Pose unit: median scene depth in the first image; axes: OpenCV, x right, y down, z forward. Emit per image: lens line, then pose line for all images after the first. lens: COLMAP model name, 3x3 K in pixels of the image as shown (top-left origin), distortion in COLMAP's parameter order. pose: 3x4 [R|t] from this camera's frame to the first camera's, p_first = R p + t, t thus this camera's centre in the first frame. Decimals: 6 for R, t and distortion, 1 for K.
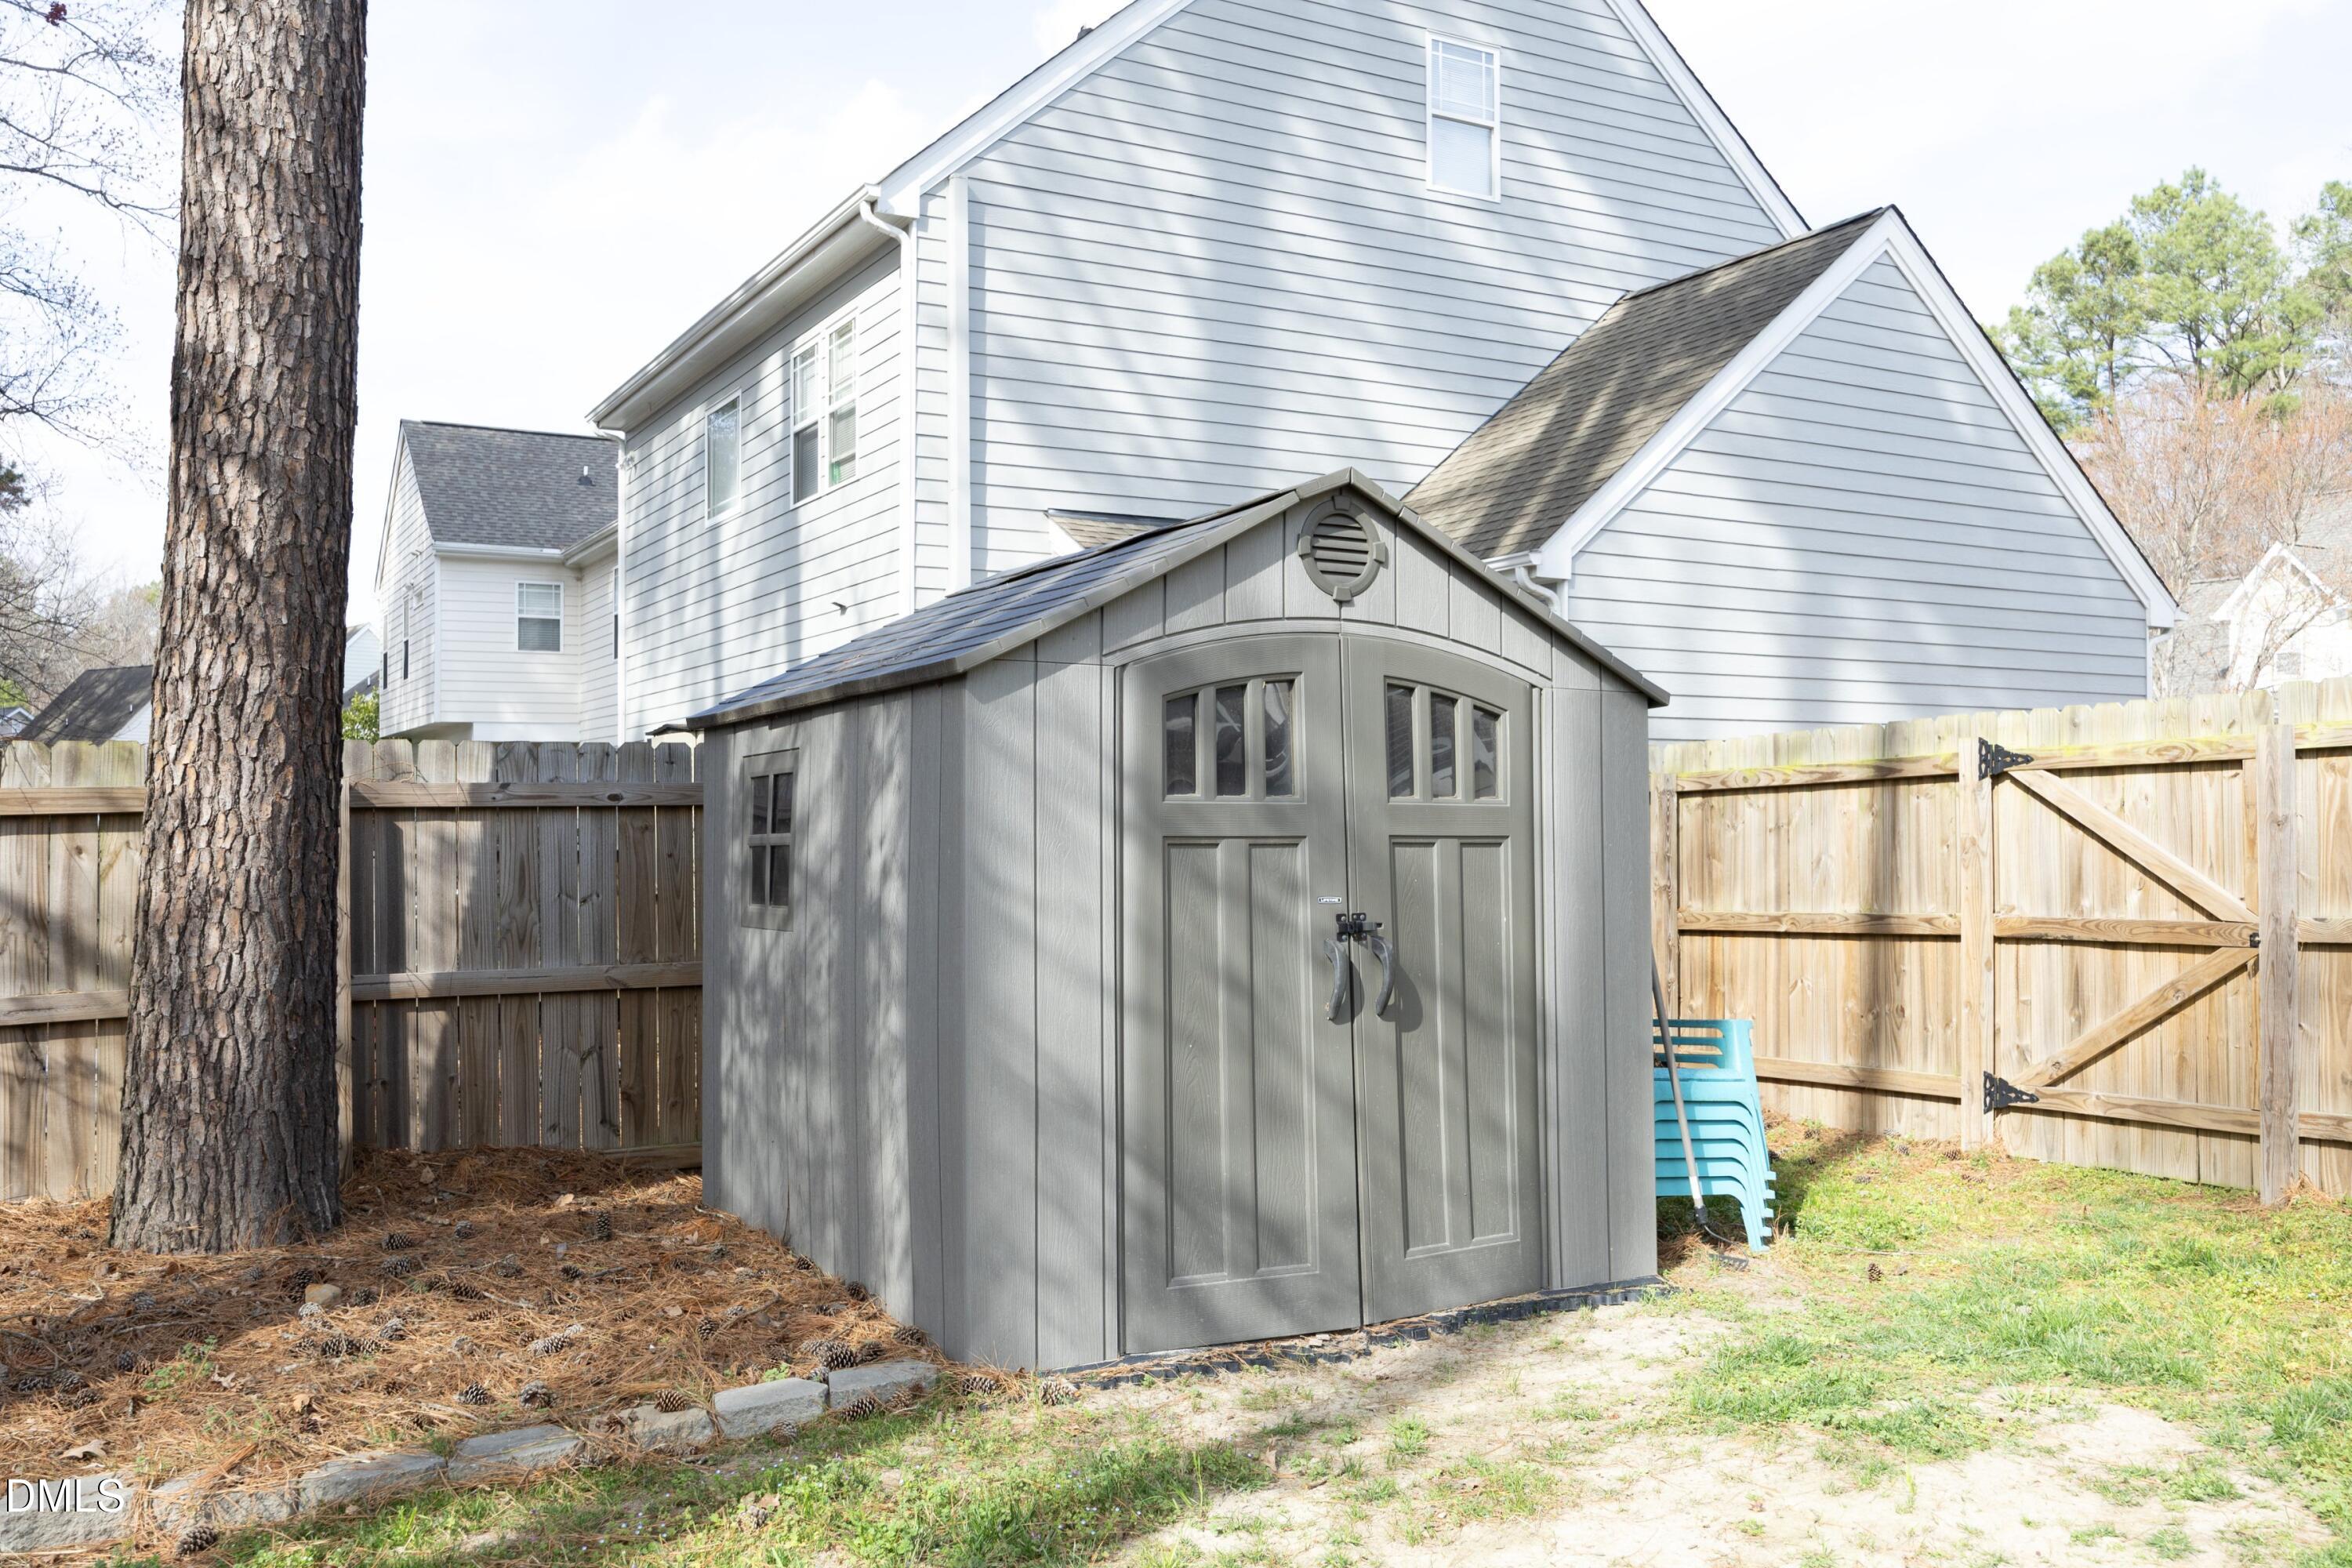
lens RADIAL K [[1957.9, 0, 1171.7], [0, 1957.9, 755.5], [0, 0, 1]] dist [0.000985, 0.003716]
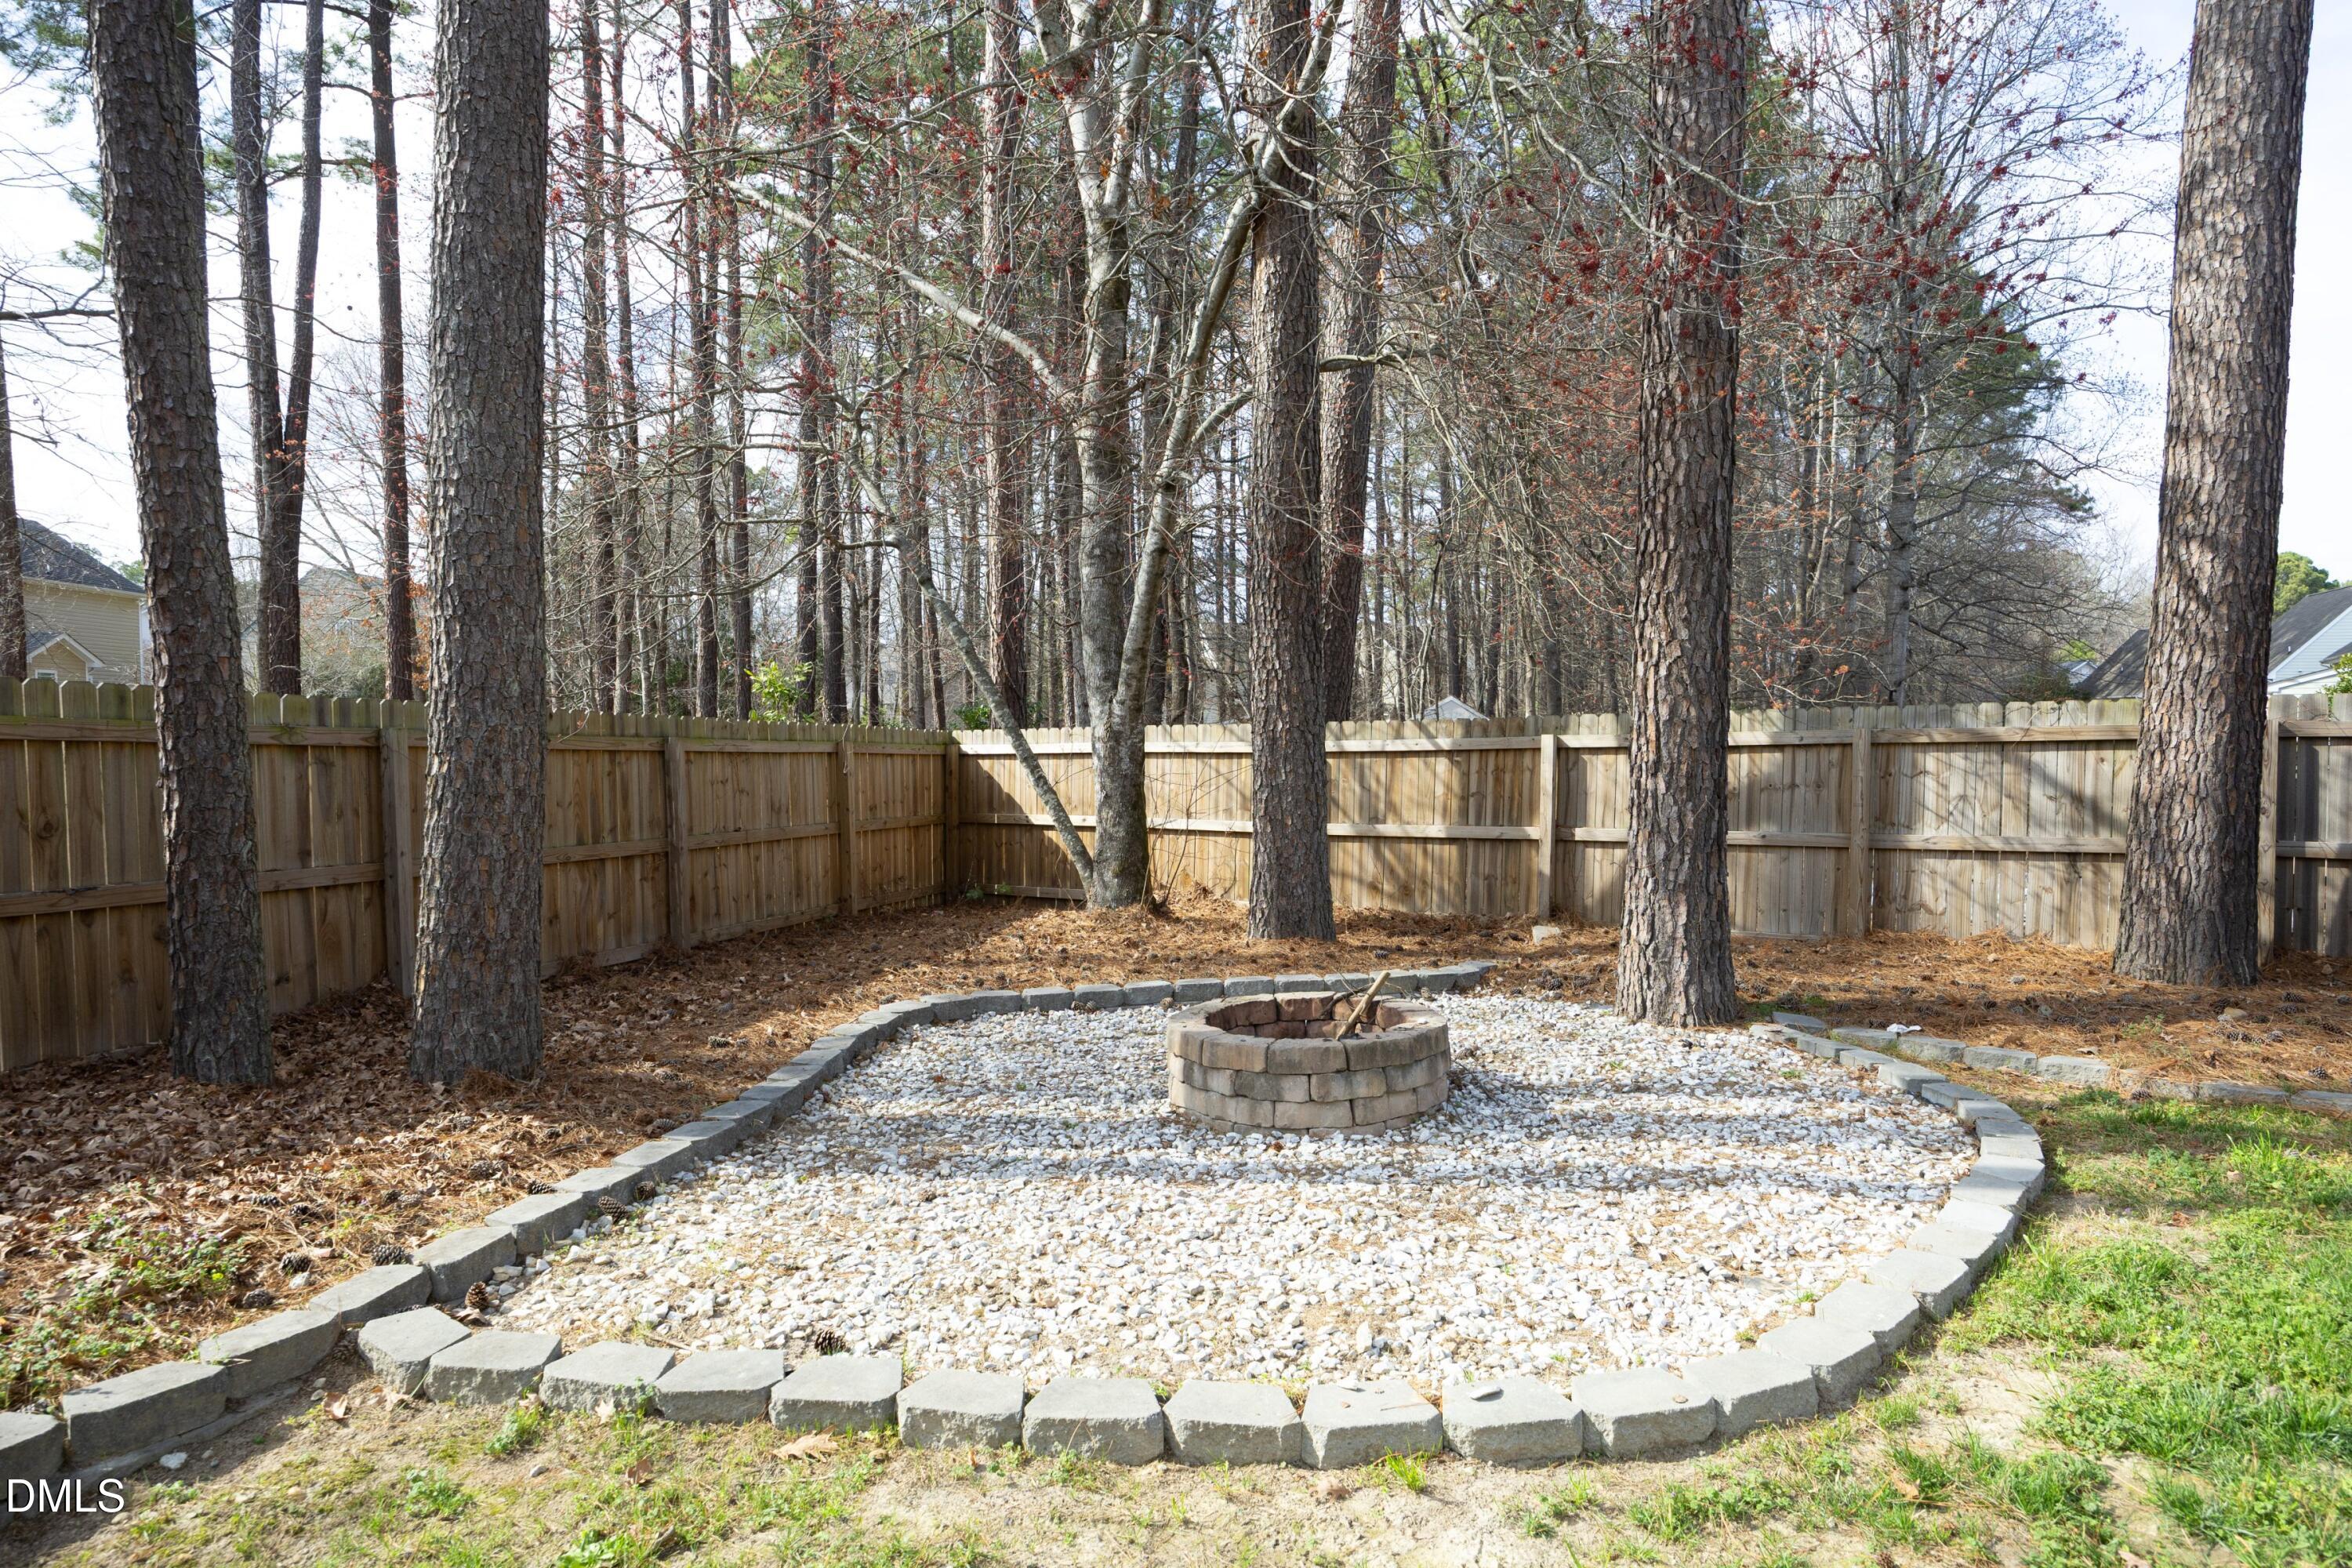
lens RADIAL K [[1304.0, 0, 1194.1], [0, 1304.0, 818.5], [0, 0, 1]] dist [-0.014630, -0.000418]
pose [[0.428797, 0.056623, -0.901625, 0.192385], [0.029192, 0.996644, 0.076474, -0.016236], [0.902929, -0.059112, 0.425705, -0.315922]]
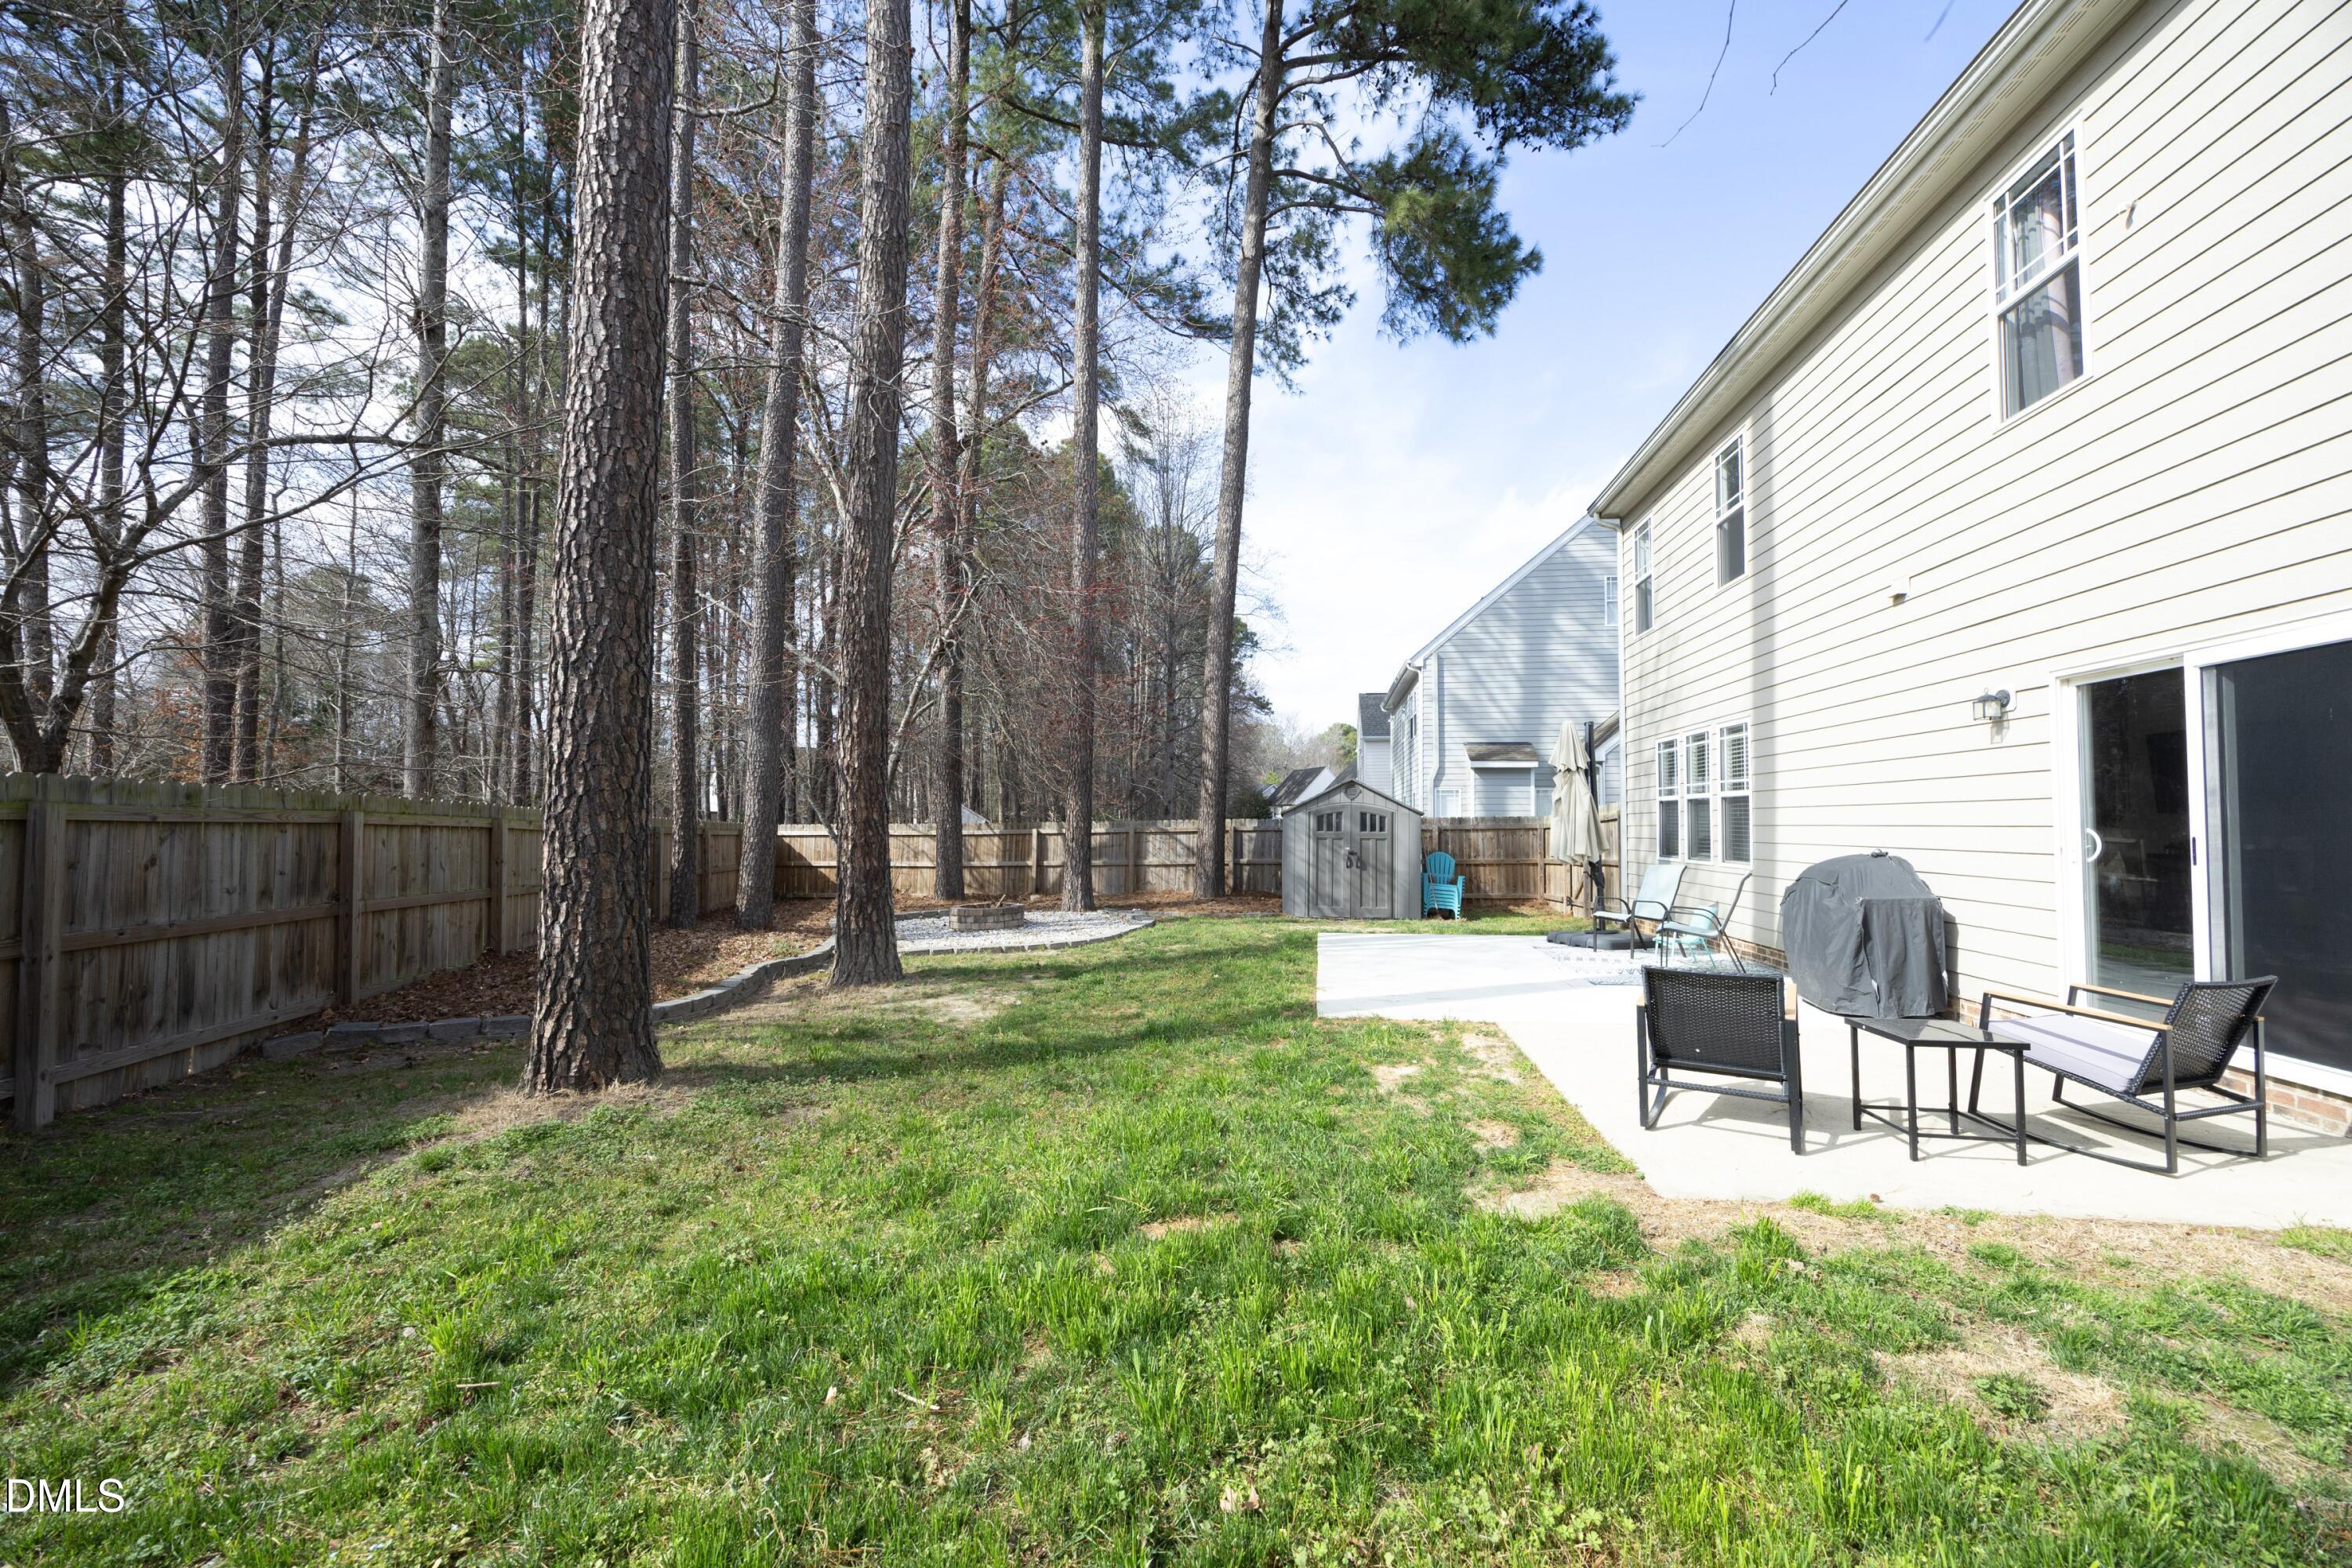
lens RADIAL K [[990.9, 0, 1176.0], [0, 990.9, 784.0], [0, 0, 1]] dist [0.000419, 0.000042]
pose [[0.785334, -0.016375, -0.618856, 1.452618], [0.012743, 0.999866, -0.010284, -0.096737], [0.618942, 0.000190, 0.785437, -1.635137]]
